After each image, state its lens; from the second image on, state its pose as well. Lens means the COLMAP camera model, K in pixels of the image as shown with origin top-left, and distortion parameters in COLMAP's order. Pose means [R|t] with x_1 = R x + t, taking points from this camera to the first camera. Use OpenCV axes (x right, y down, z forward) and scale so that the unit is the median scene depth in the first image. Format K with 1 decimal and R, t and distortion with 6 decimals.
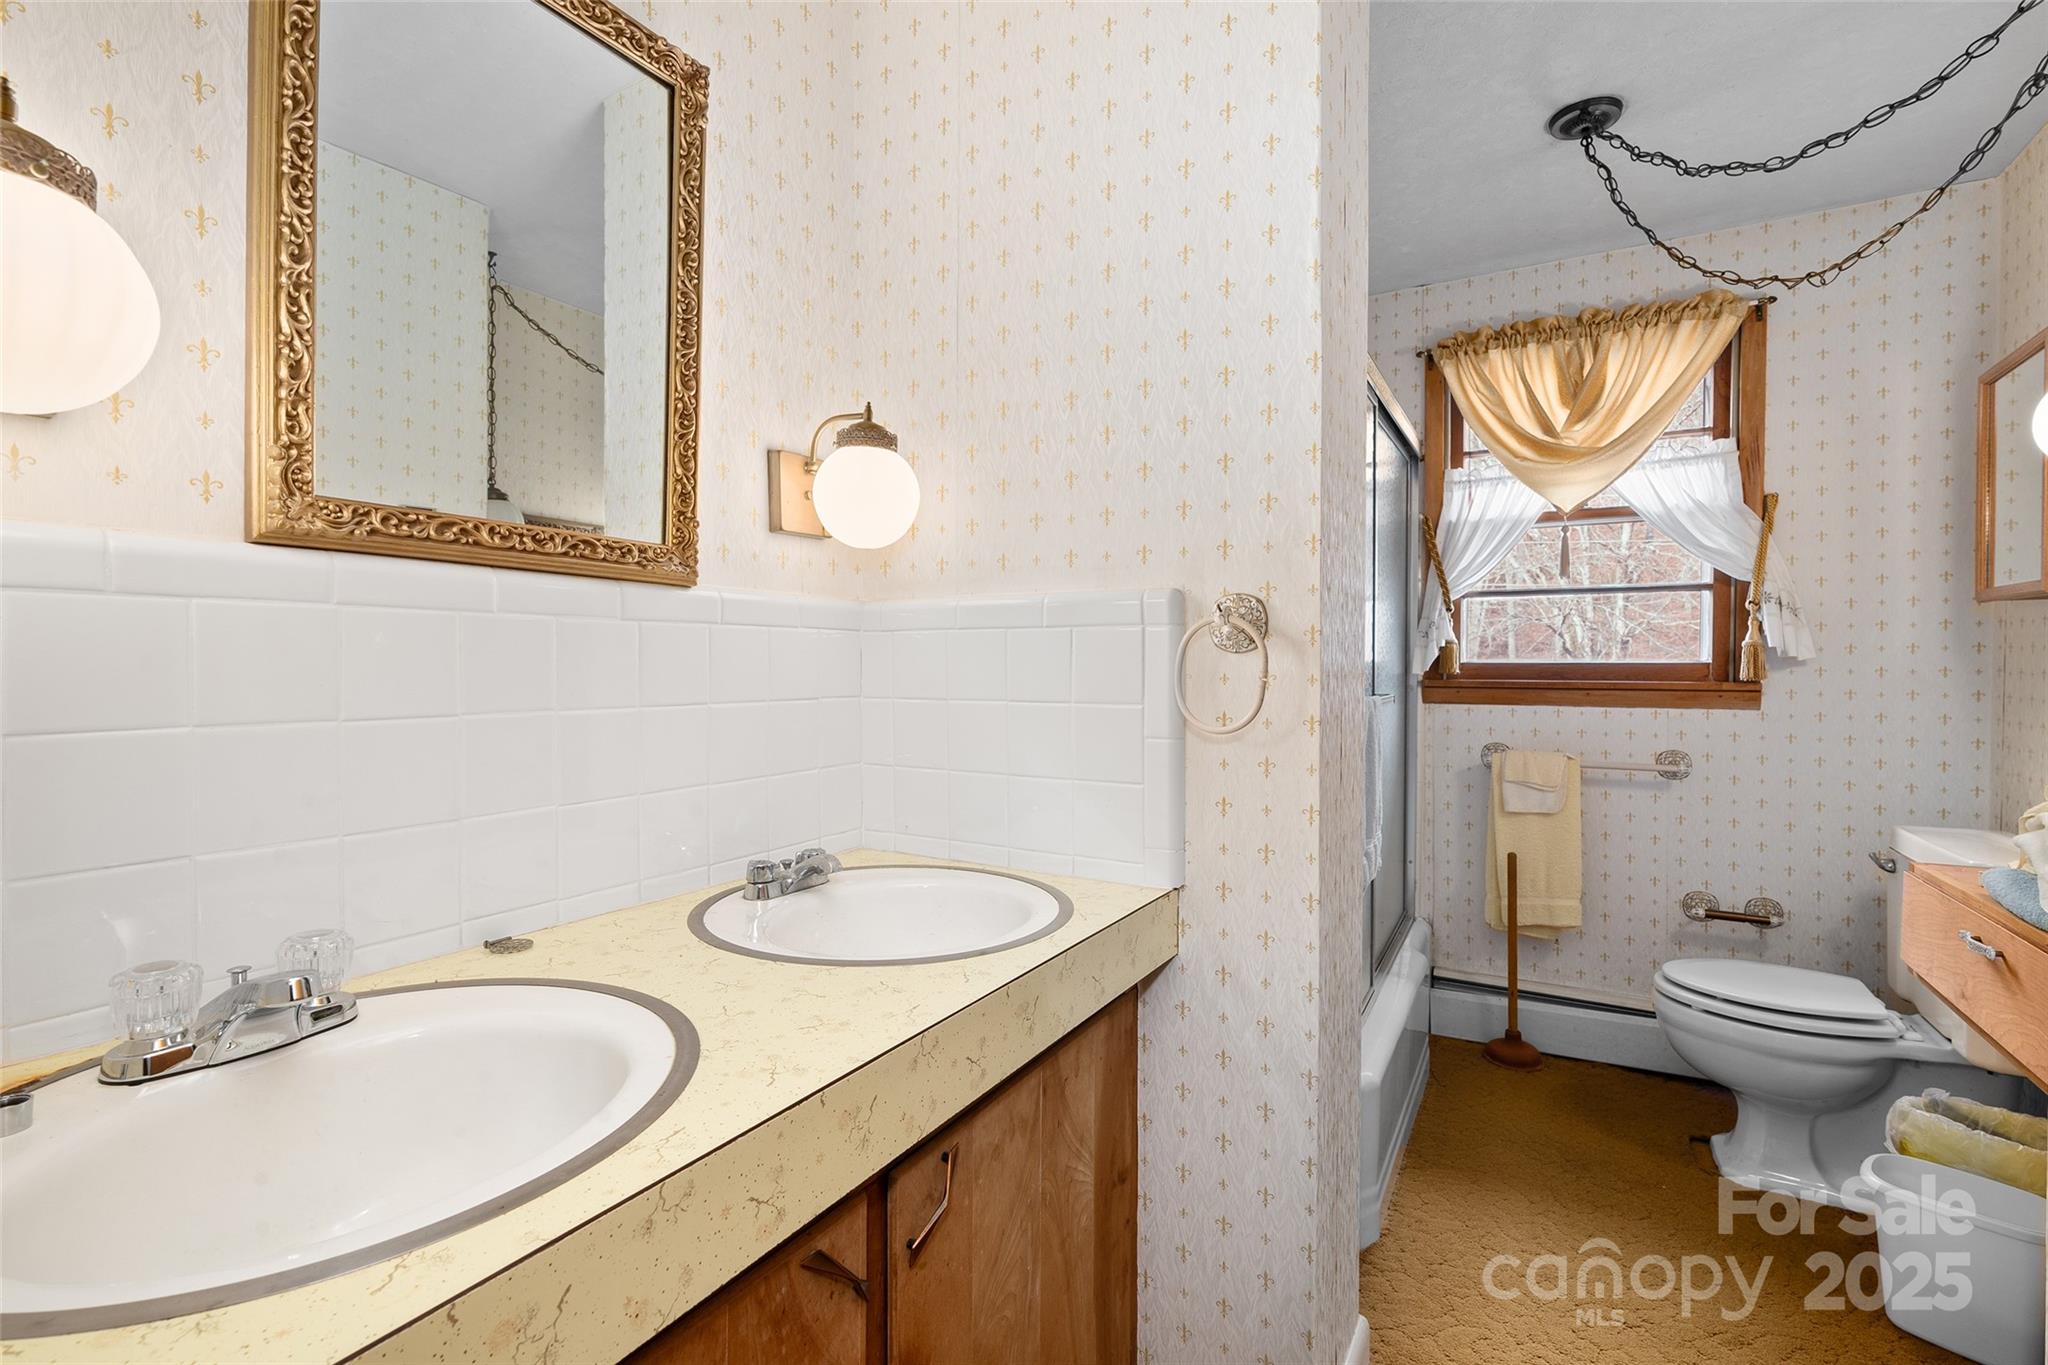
lens RADIAL K [[923.8, 0, 1018.1], [0, 923.8, 672.0], [0, 0, 1]] dist [-0.003221, -0.000899]
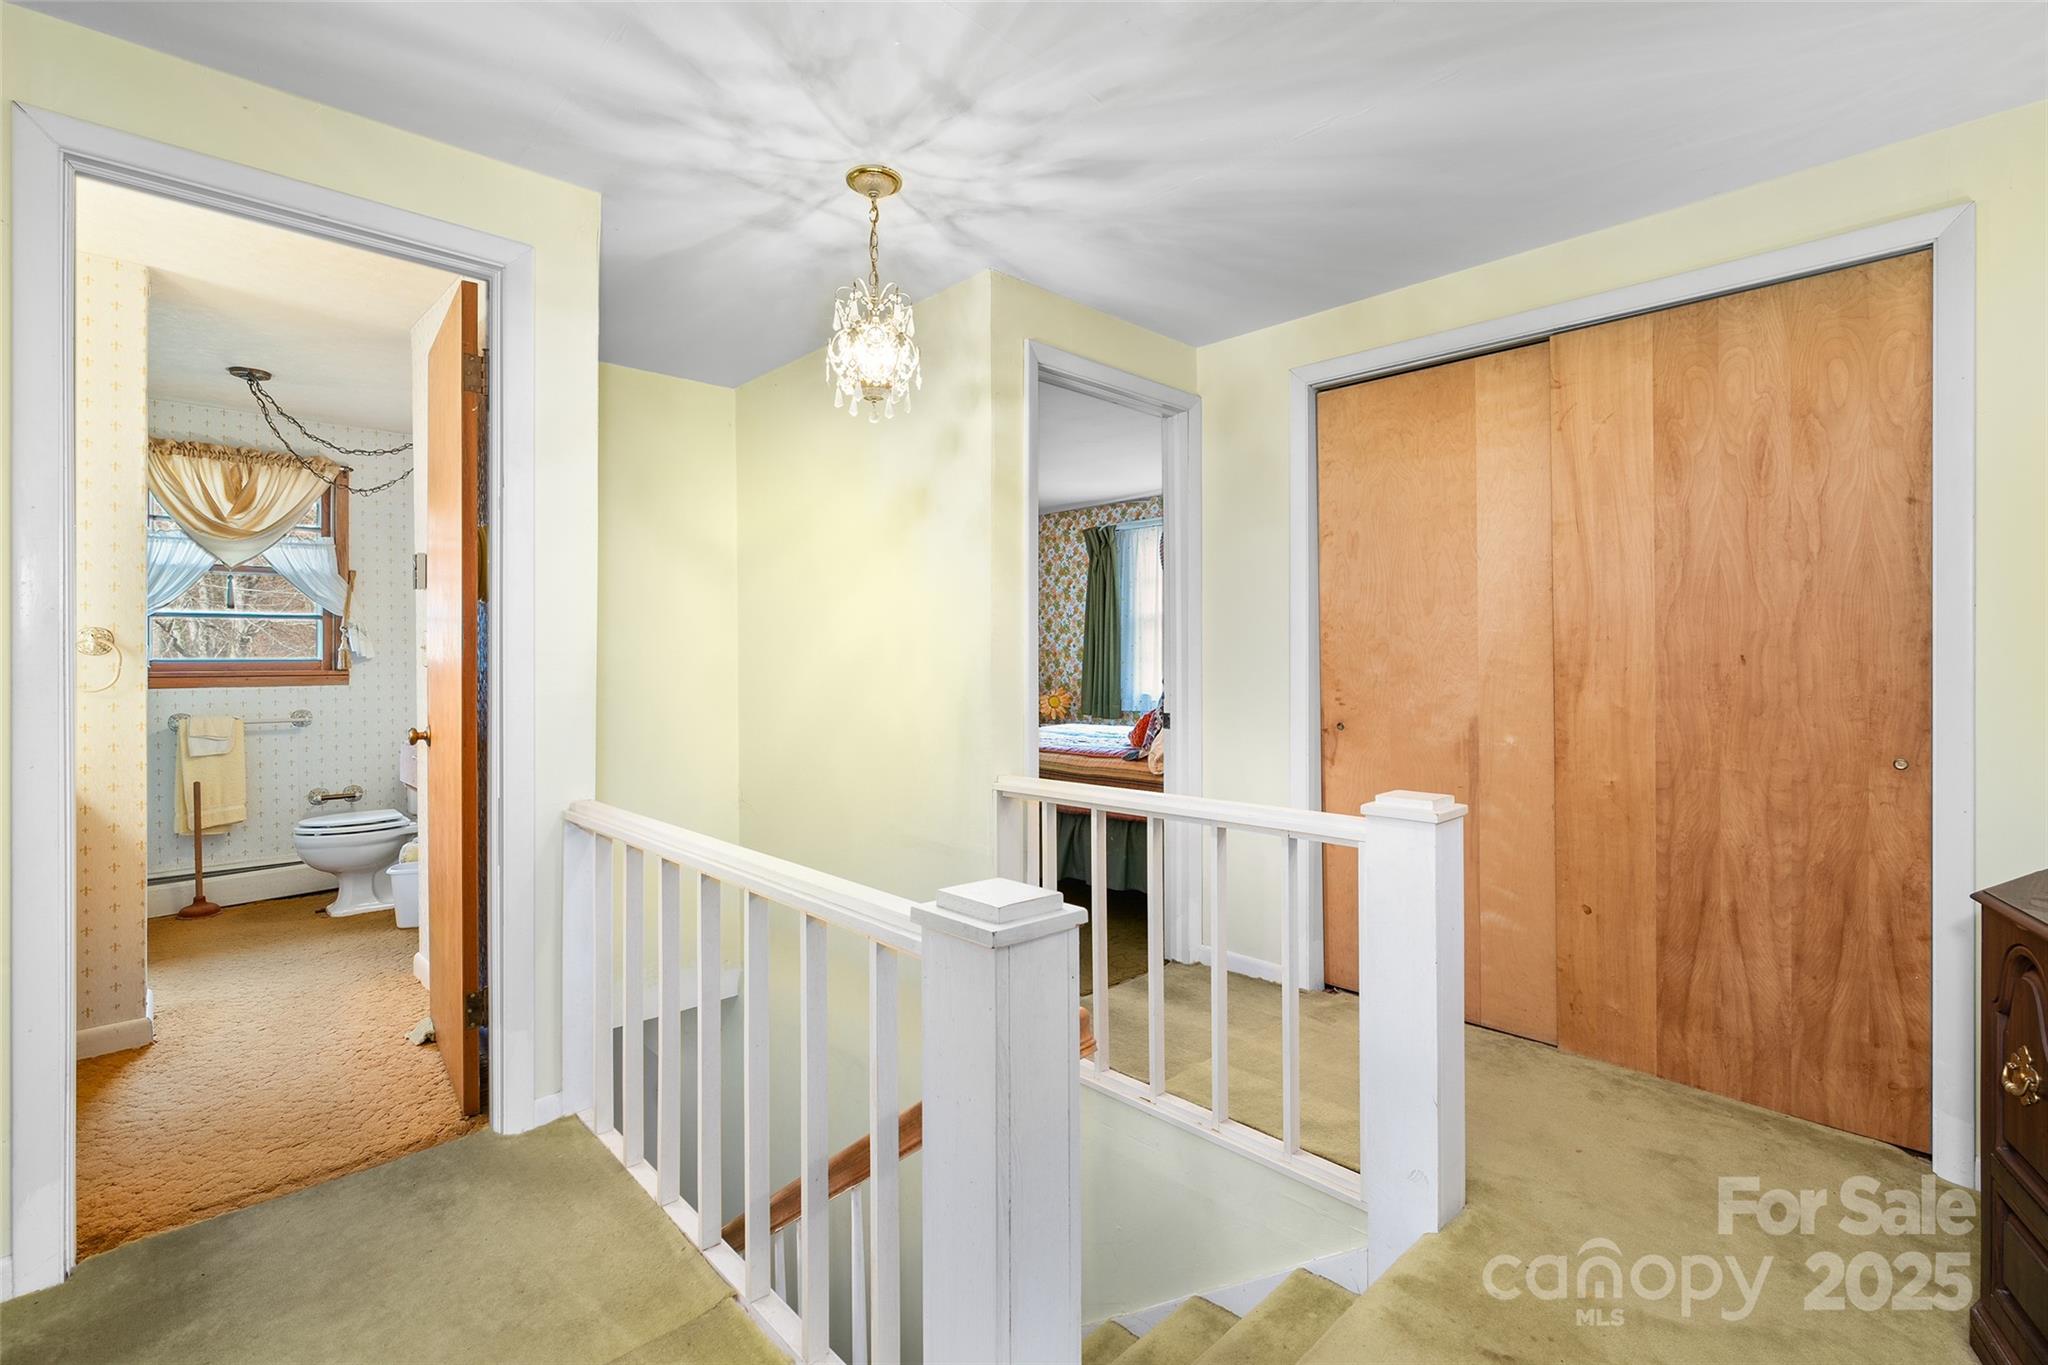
lens RADIAL K [[923.8, 0, 1013.3], [0, 923.8, 671.0], [0, 0, 1]] dist [-0.003221, -0.000899]
pose [[0.285963, -0.011731, 0.958169, -0.576363], [0.010984, 0.999899, 0.008964, 0.010145], [-0.958178, 0.007961, 0.286063, -0.792597]]
